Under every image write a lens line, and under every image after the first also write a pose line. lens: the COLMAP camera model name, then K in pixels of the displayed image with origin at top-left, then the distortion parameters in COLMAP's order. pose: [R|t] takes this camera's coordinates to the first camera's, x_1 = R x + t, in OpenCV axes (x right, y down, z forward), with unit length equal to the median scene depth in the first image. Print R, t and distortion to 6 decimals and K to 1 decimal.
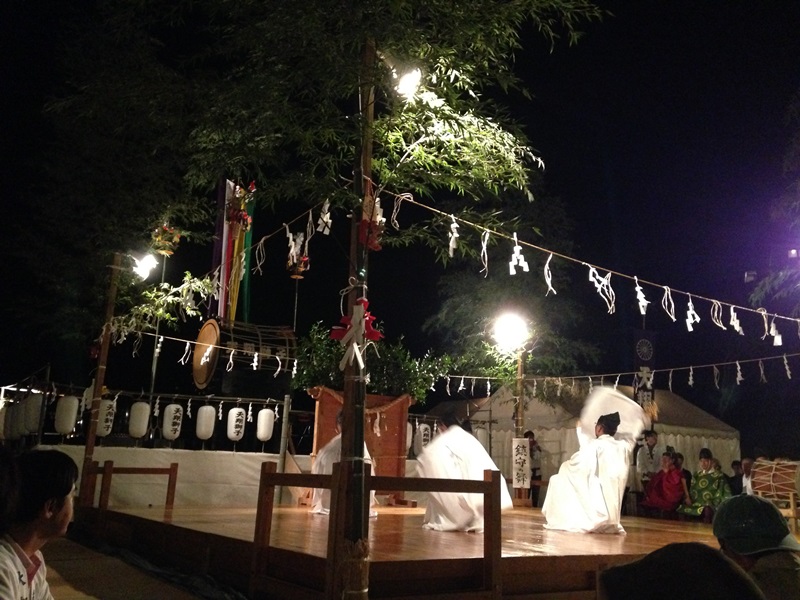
lens RADIAL K [[764.3, 0, 400.0], [0, 764.3, 300.0], [0, 0, 1]] dist [0.196309, -0.010477]
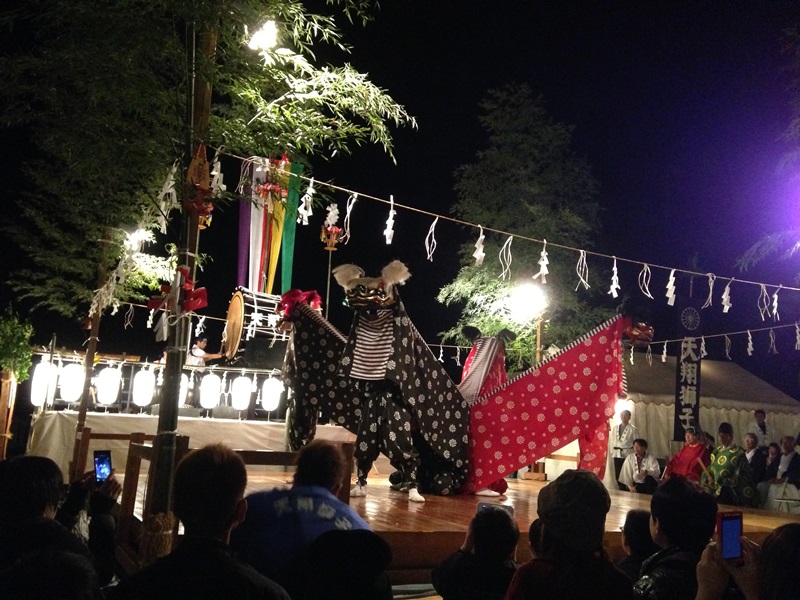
lens RADIAL K [[764.3, 0, 400.0], [0, 764.3, 300.0], [0, 0, 1]] dist [0.196309, -0.010477]
pose [[0.989524, -0.009633, -0.144046, 0.149583], [0.015009, 0.999229, 0.036282, 0.003455], [0.143585, -0.038064, 0.988906, 0.029711]]
